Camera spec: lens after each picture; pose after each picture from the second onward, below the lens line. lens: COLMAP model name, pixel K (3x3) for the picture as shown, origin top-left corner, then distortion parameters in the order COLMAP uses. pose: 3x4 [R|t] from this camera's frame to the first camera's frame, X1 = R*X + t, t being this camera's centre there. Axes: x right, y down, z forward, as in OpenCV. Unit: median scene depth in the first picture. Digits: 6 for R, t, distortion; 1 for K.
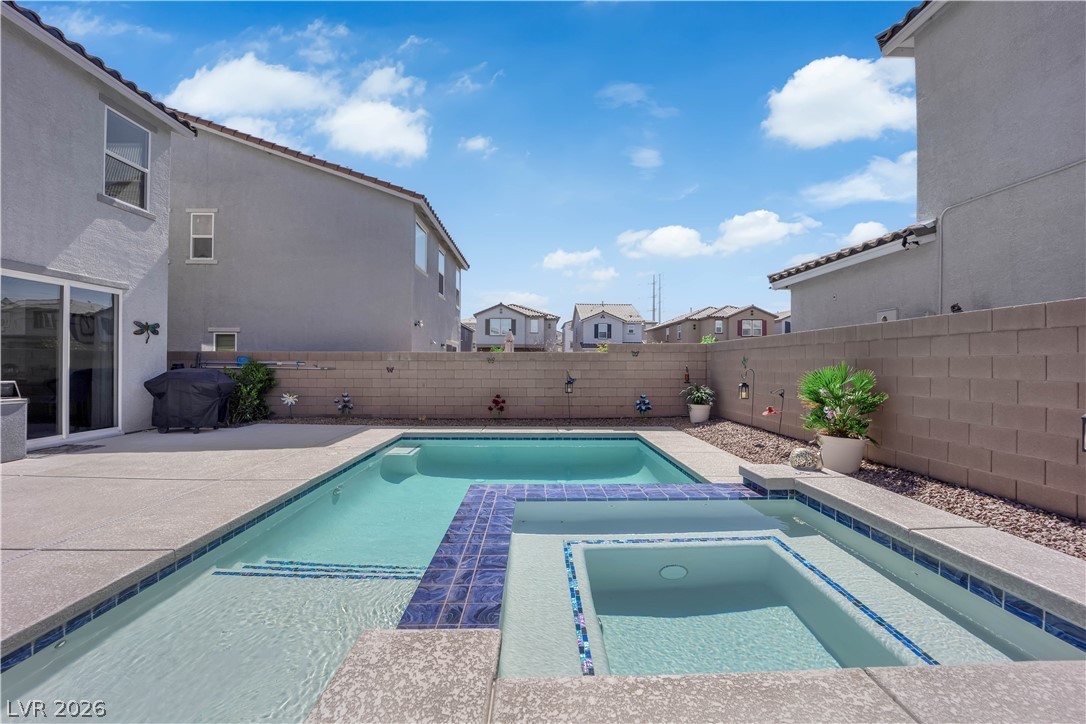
lens RADIAL K [[443.5, 0, 541.5], [0, 443.5, 361.9], [0, 0, 1]] dist [-0.013234, -0.000133]
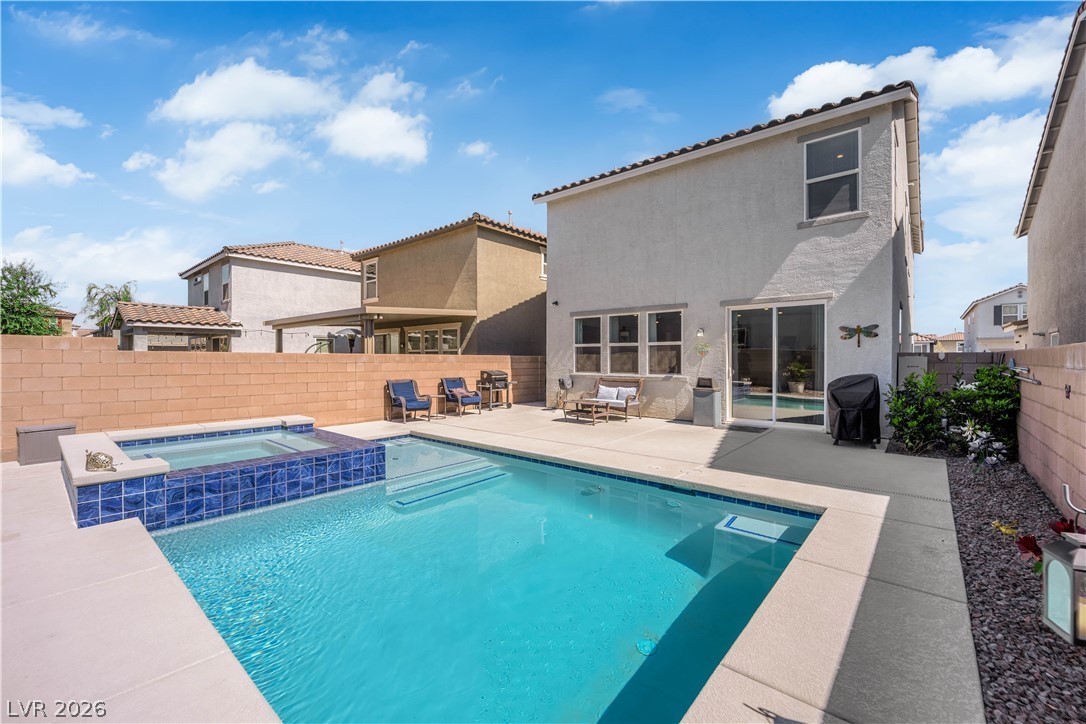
lens RADIAL K [[443.5, 0, 541.5], [0, 443.5, 361.9], [0, 0, 1]] dist [-0.013234, -0.000133]
pose [[-0.667331, 0.001122, -0.744761, 0.295742], [0.001656, 0.999999, 0.000022, -0.010666], [0.744760, -0.001218, -0.667332, 1.124180]]
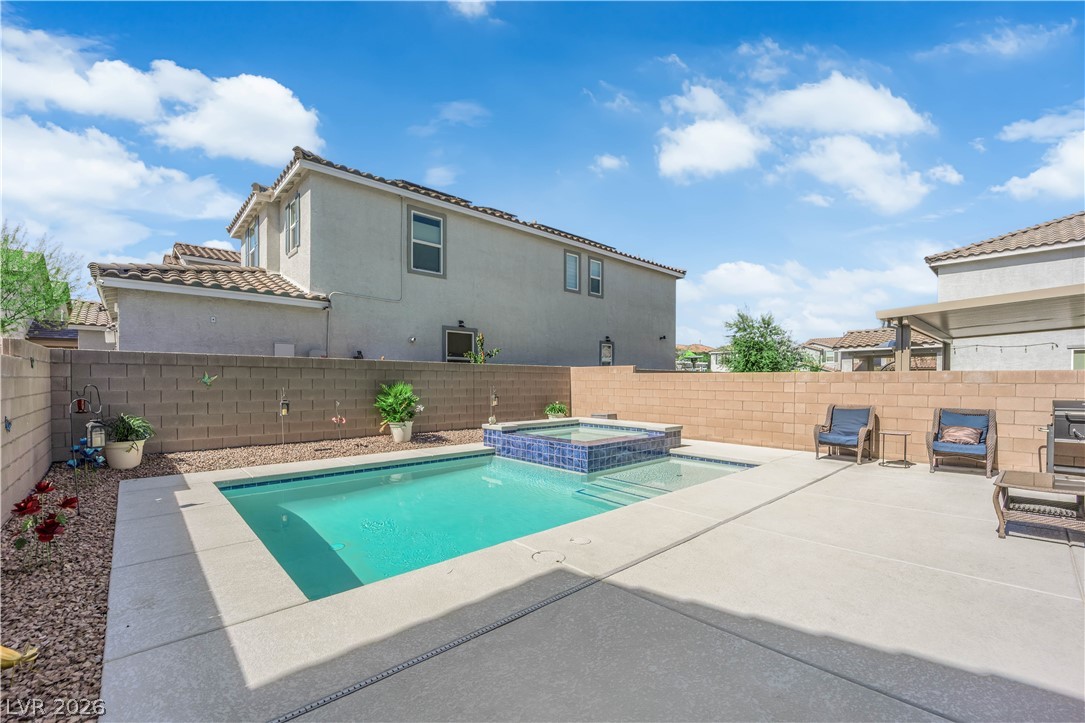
lens RADIAL K [[449.6, 0, 540.5], [0, 449.6, 382.0], [0, 0, 1]] dist [-0.001500, -0.000278]
pose [[-0.669427, -0.007525, 0.742840, -0.672956], [-0.010323, 0.999946, 0.000827, -0.004021], [-0.742806, -0.007115, -0.669469, 1.127594]]
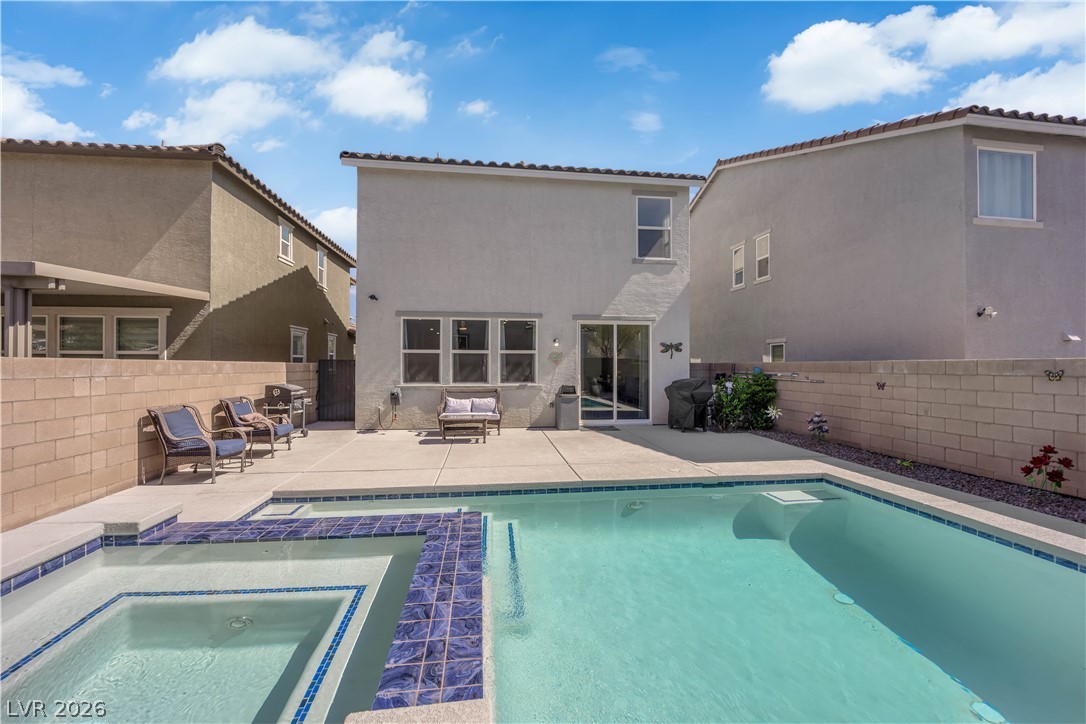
lens RADIAL K [[443.5, 0, 541.5], [0, 443.5, 361.9], [0, 0, 1]] dist [-0.013234, -0.000133]
pose [[0.110570, -0.011496, -0.993802, 0.378672], [0.005175, 0.999926, -0.010991, -0.020074], [0.993855, -0.003927, 0.110622, 0.463692]]
